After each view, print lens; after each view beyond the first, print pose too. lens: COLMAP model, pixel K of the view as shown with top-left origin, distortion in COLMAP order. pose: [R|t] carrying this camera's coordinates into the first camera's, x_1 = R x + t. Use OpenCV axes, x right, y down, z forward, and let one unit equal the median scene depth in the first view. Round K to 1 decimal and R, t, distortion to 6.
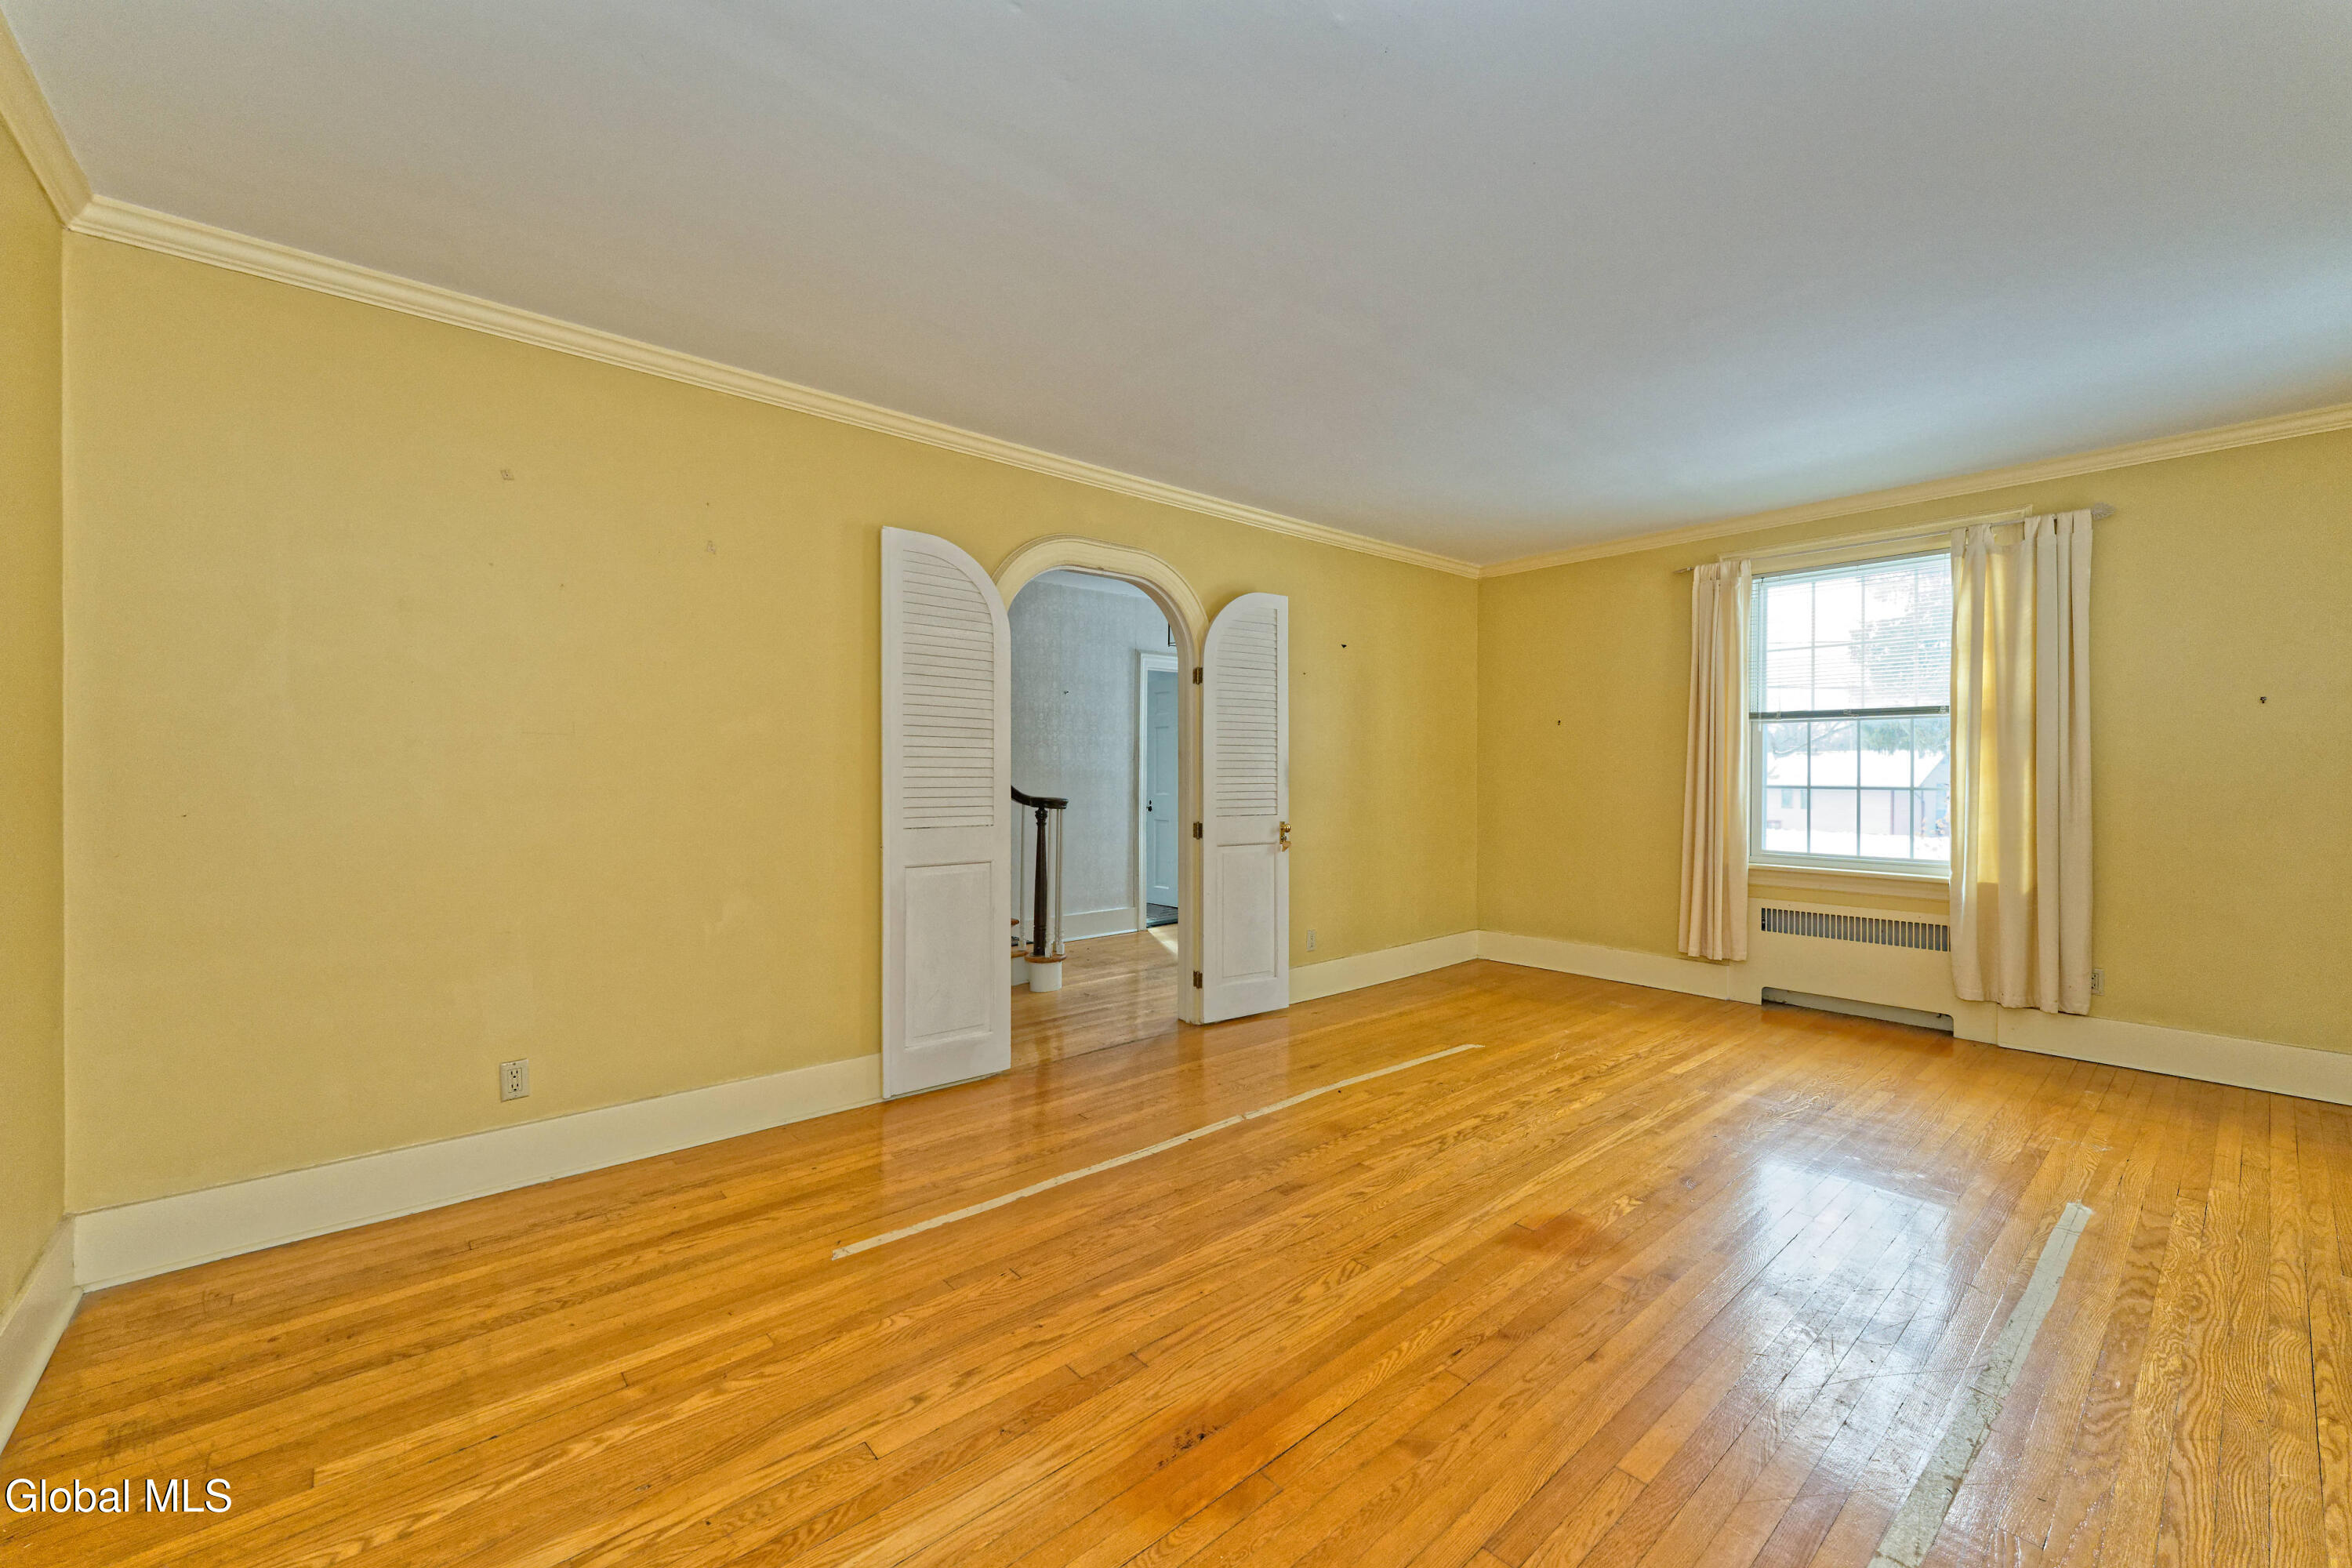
lens RADIAL K [[929.0, 0, 1173.6], [0, 929.0, 777.6], [0, 0, 1]] dist [-0.000266, -0.000140]
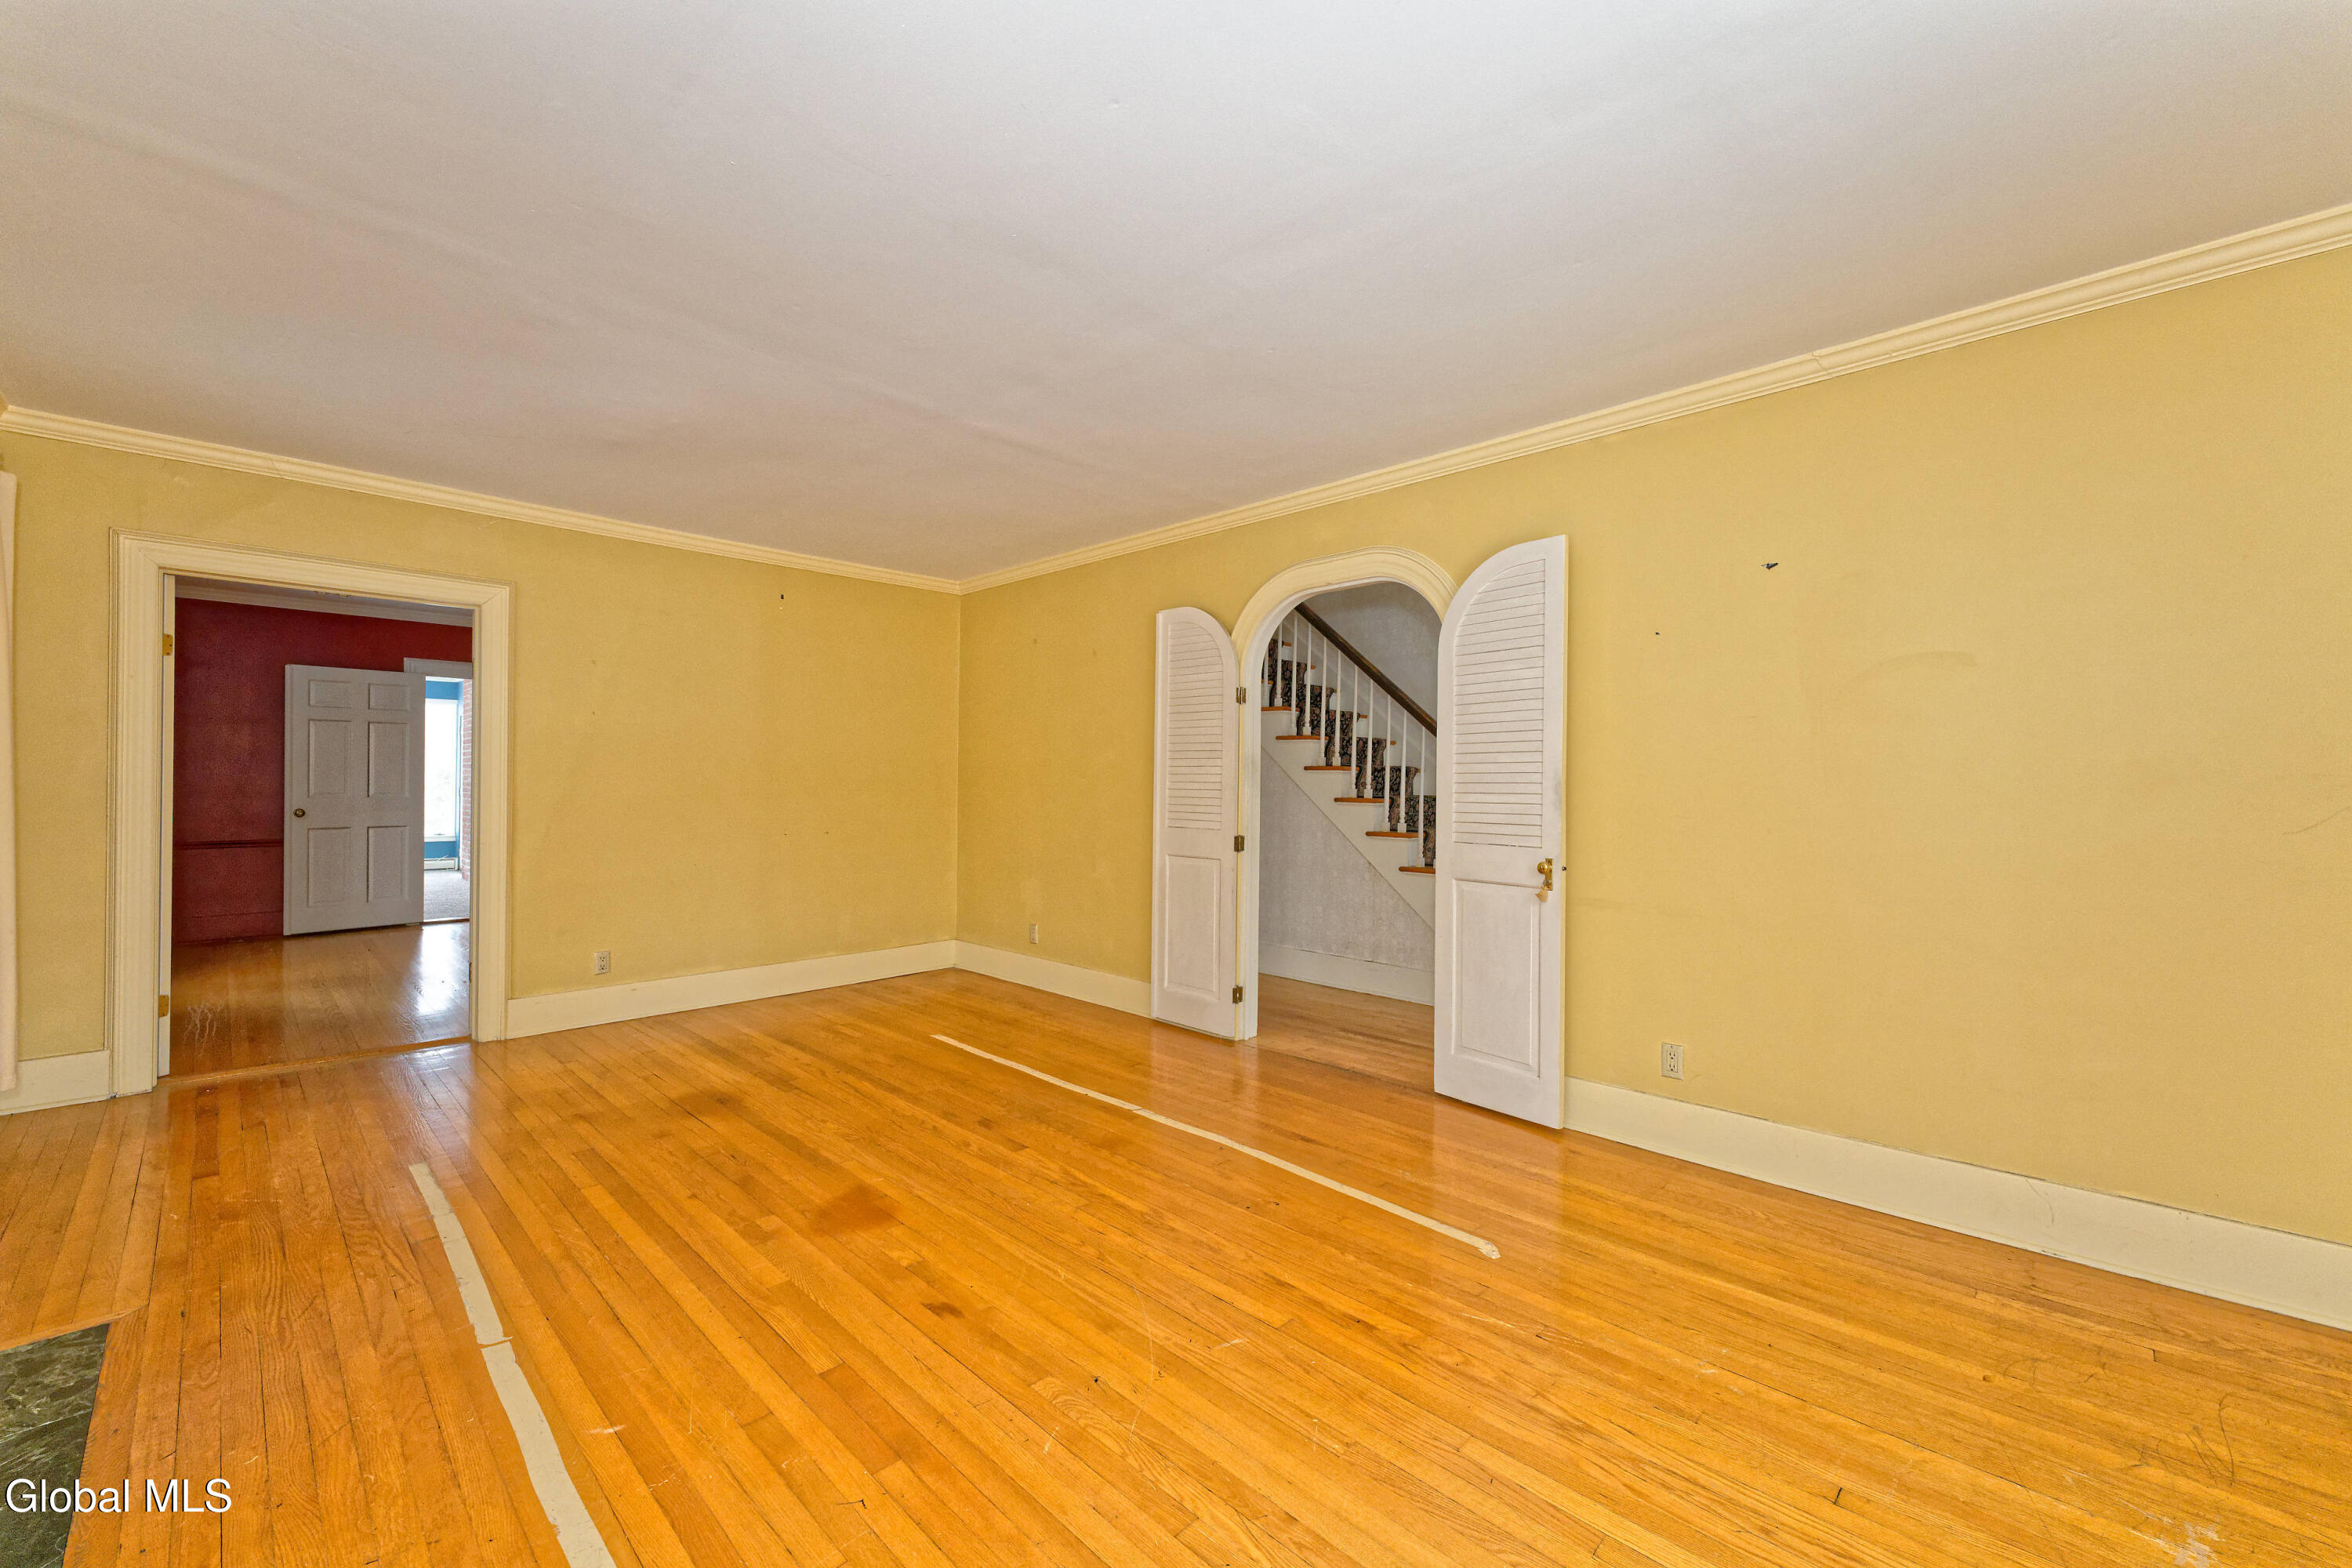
lens RADIAL K [[930.6, 0, 1185.0], [0, 930.6, 787.3], [0, 0, 1]] dist [0.001013, 0.000251]
pose [[0.091689, 0.002279, -0.995785, 1.152008], [-0.011769, 0.999930, 0.001204, -0.007167], [0.995718, 0.011609, 0.091710, 0.957310]]
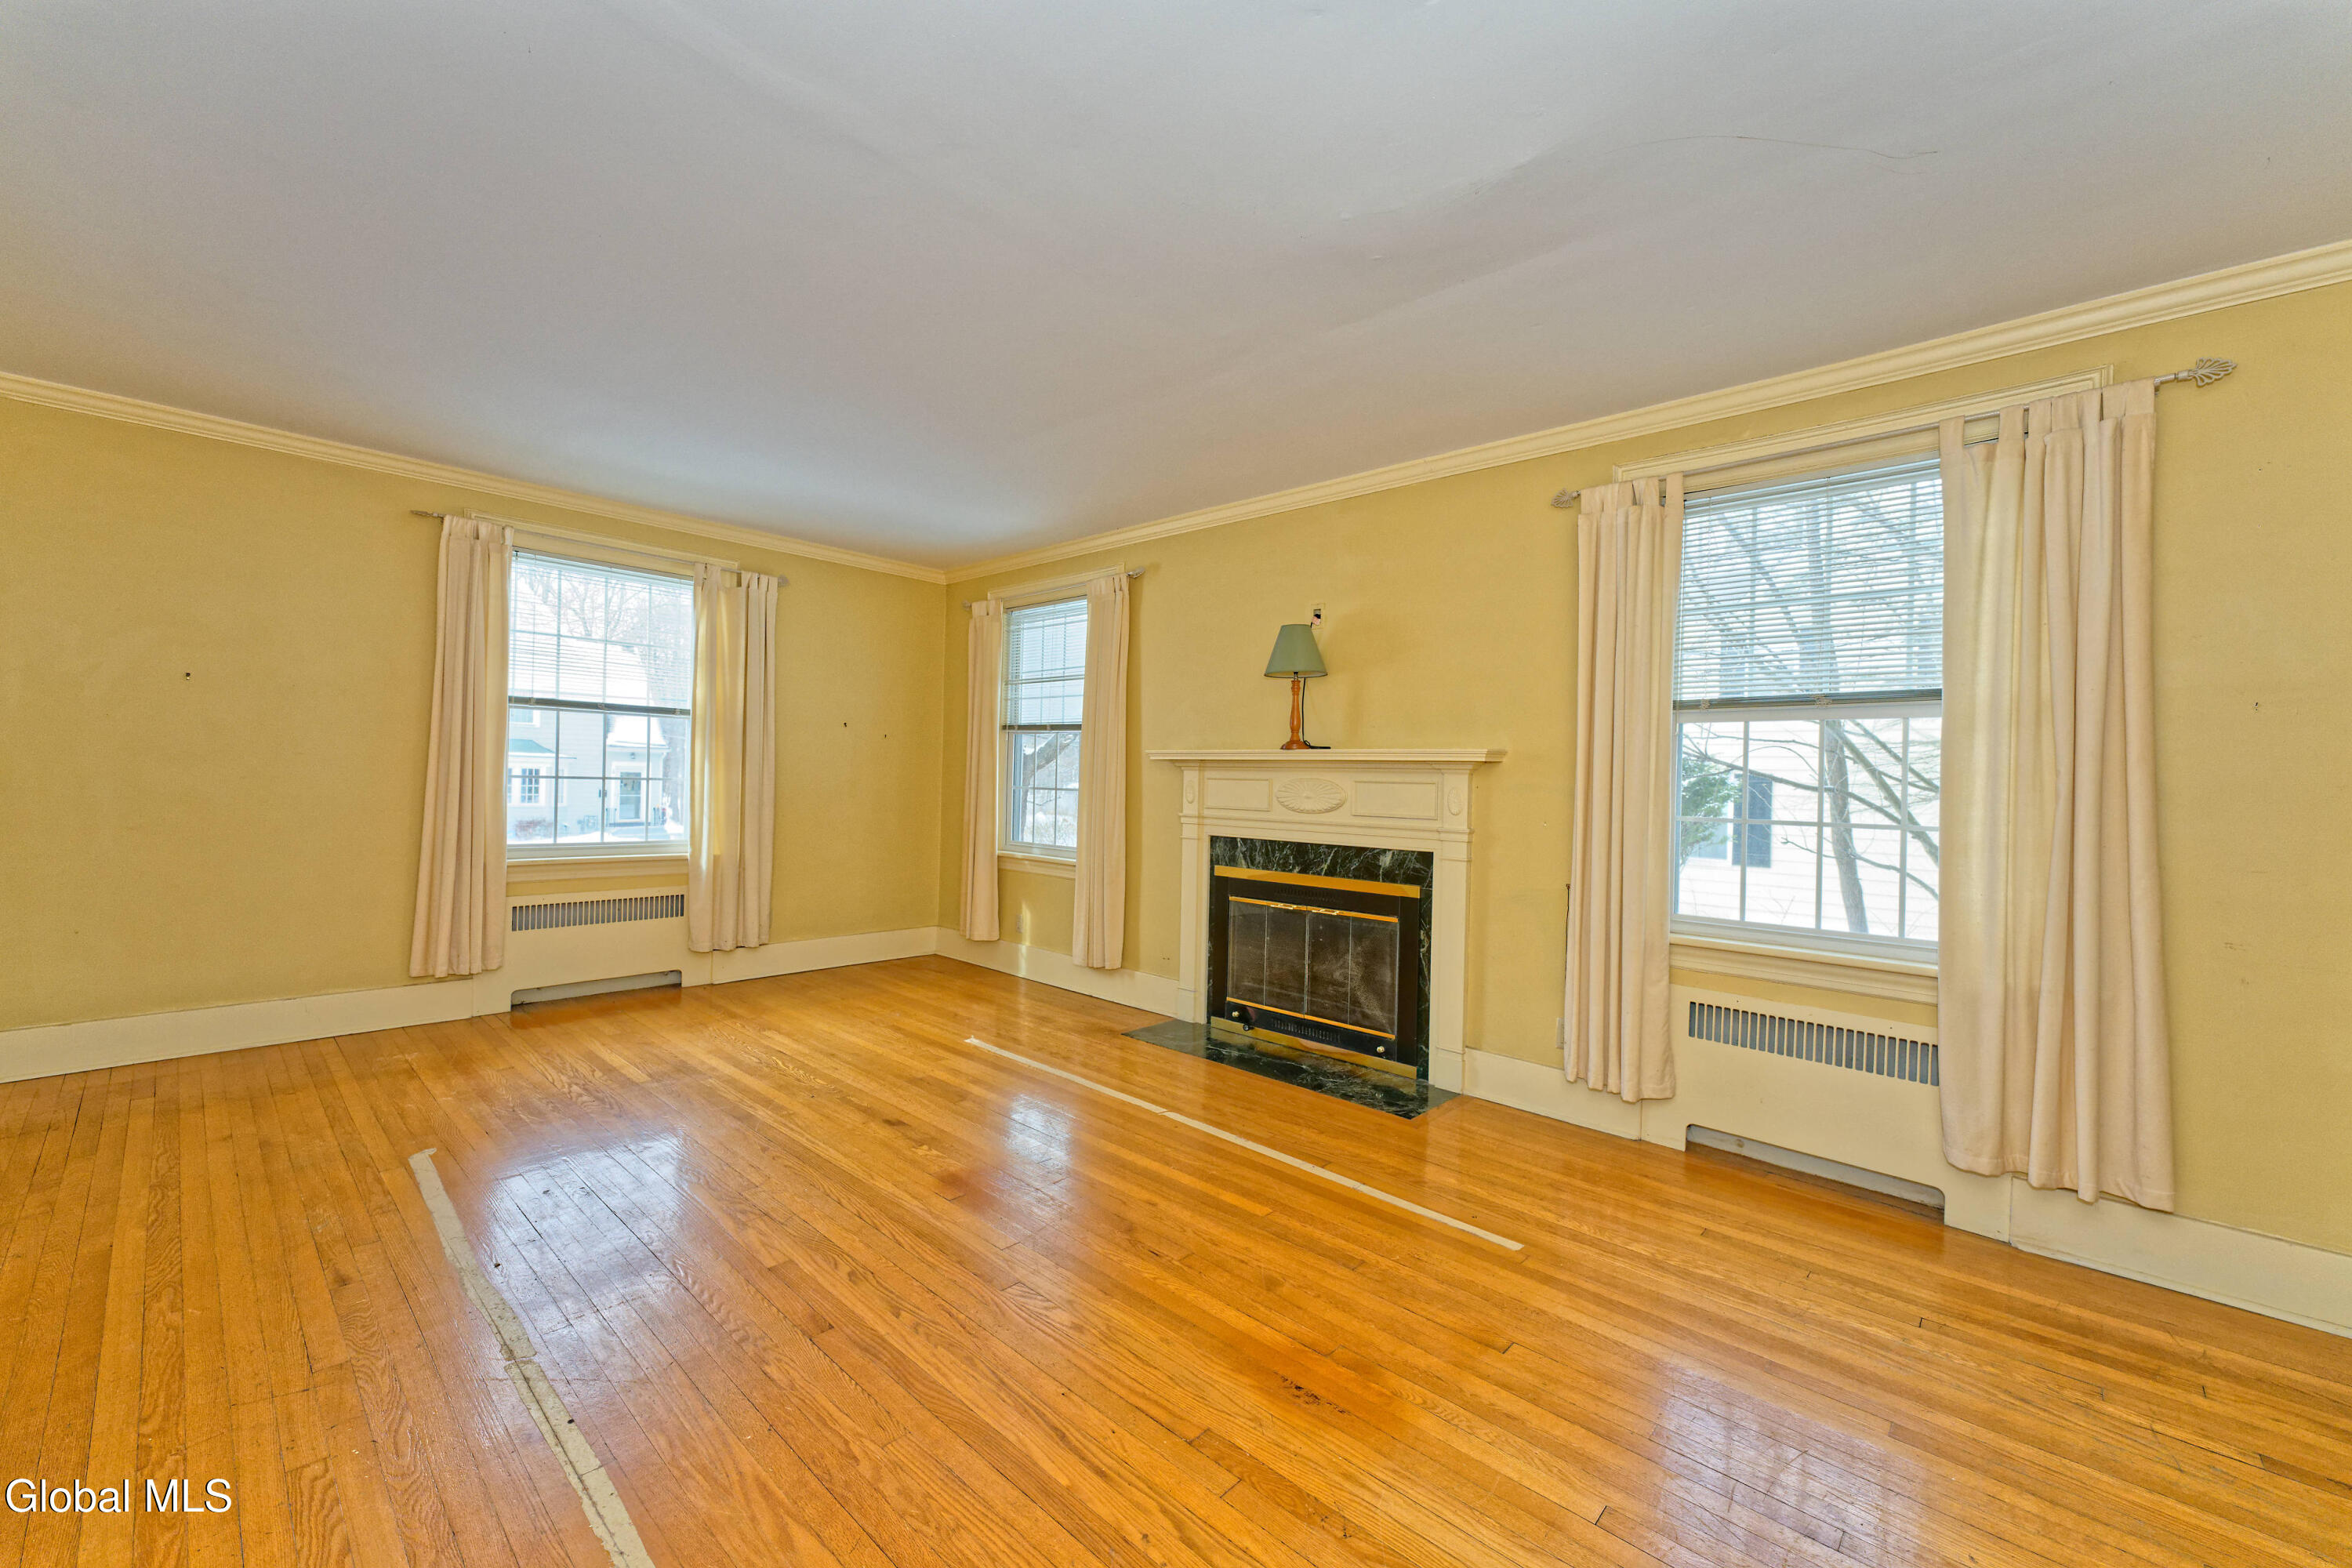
lens RADIAL K [[929.0, 0, 1173.6], [0, 929.0, 777.6], [0, 0, 1]] dist [-0.000266, -0.000140]
pose [[-0.106573, -0.004440, 0.994295, -0.545979], [-0.021029, 0.999776, 0.002211, -0.007342], [-0.994082, -0.020673, -0.106643, 0.668100]]
